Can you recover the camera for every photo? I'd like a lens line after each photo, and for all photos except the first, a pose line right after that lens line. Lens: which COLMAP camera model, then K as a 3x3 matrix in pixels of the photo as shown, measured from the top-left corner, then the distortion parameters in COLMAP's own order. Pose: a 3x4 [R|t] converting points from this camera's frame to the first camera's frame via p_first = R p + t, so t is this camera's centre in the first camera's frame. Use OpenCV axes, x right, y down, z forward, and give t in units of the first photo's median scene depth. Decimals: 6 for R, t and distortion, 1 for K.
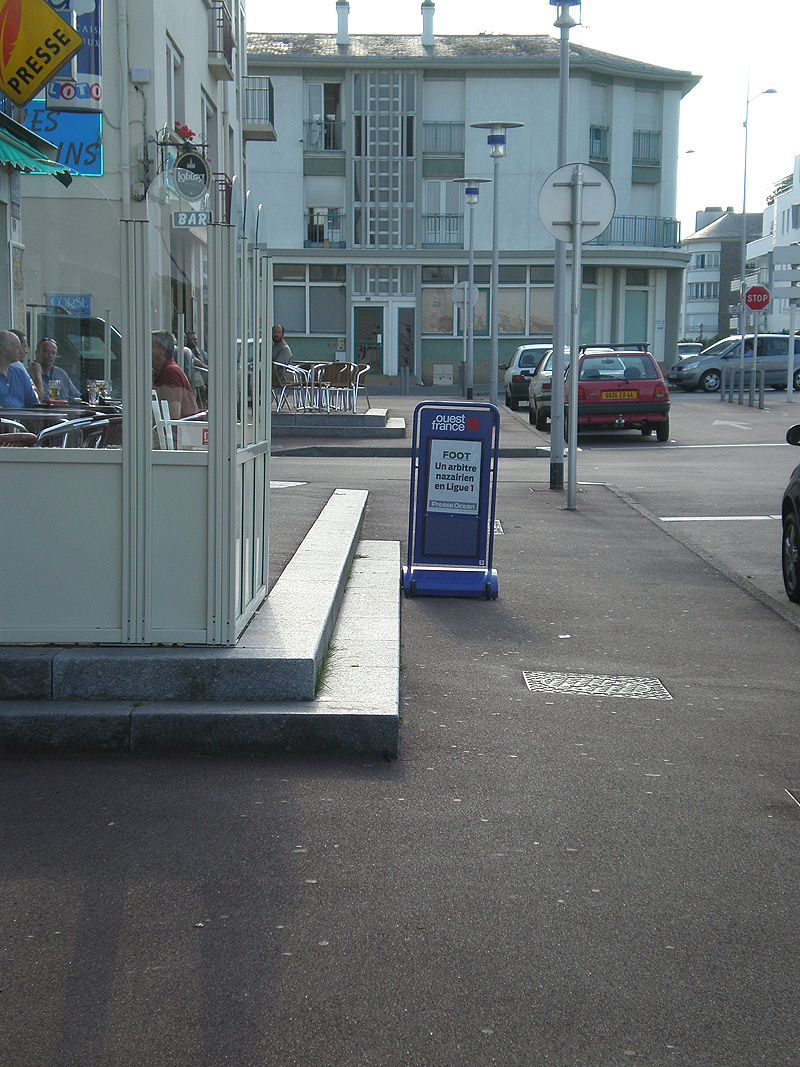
lens RADIAL K [[2353.5, 0, 400.0], [0, 2353.5, 533.5], [0, 0, 1]] dist [0.694123, -0.049675]
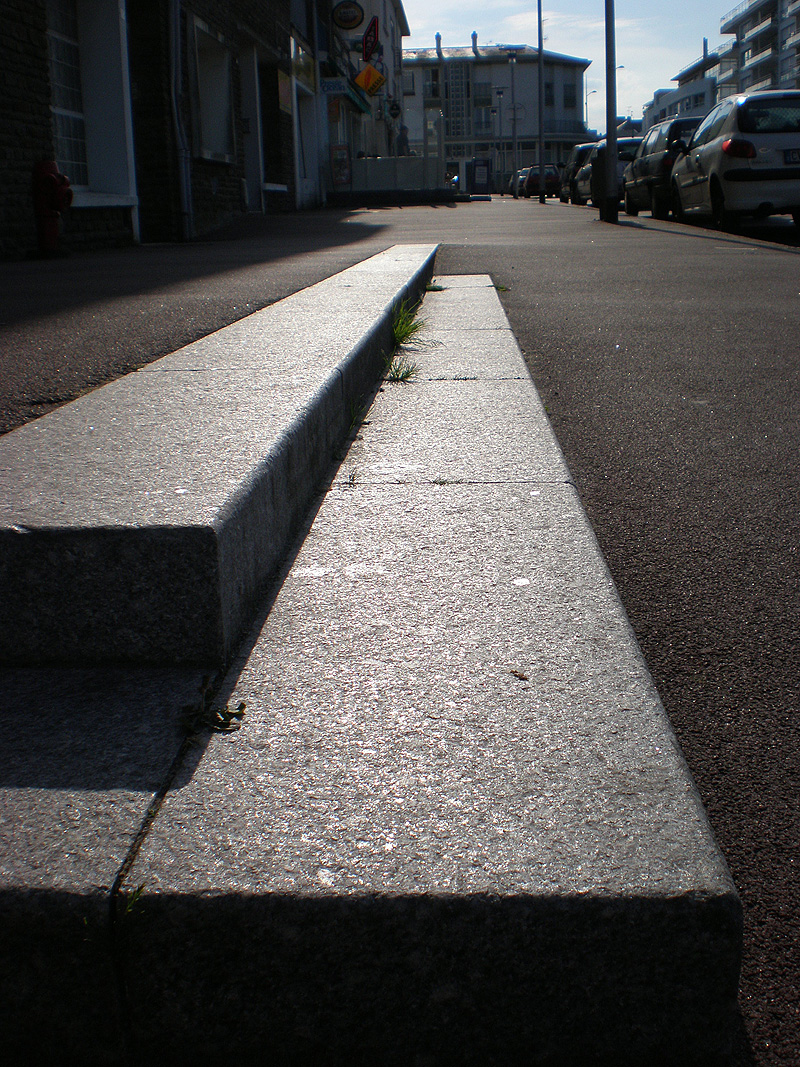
lens RADIAL K [[1214.1, 0, 375.8], [0, 1214.1, 583.7], [0, 0, 1]] dist [-0.053991, -0.225470]
pose [[0.996468, -0.020838, -0.081352, -0.001304], [0.038869, 0.973156, 0.226839, 0.036771], [0.074442, -0.229200, 0.970529, -0.252785]]
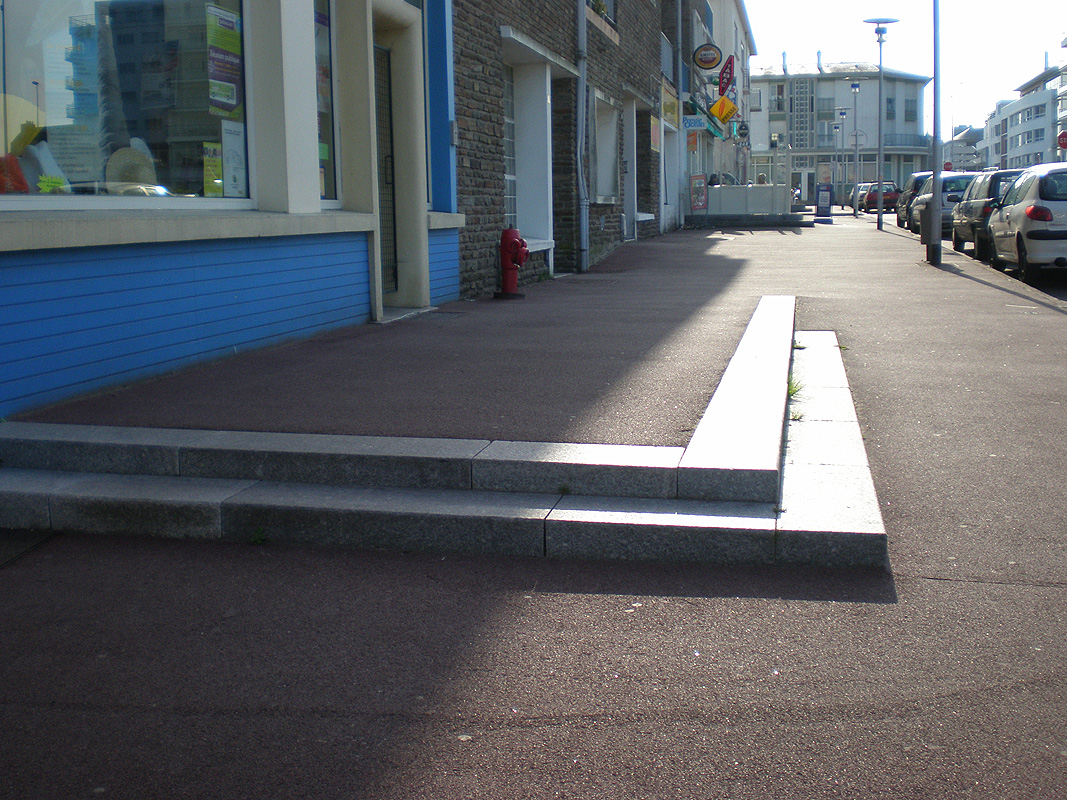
lens RADIAL K [[1214.1, 0, 533.5], [0, 1214.1, 400.0], [0, 0, 1]] dist [-0.053991, -0.225470]
pose [[0.975686, 0.006640, -0.219072, -0.002576], [0.011707, 0.996535, 0.082345, 0.032082], [0.218860, -0.082907, 0.972228, -0.289069]]
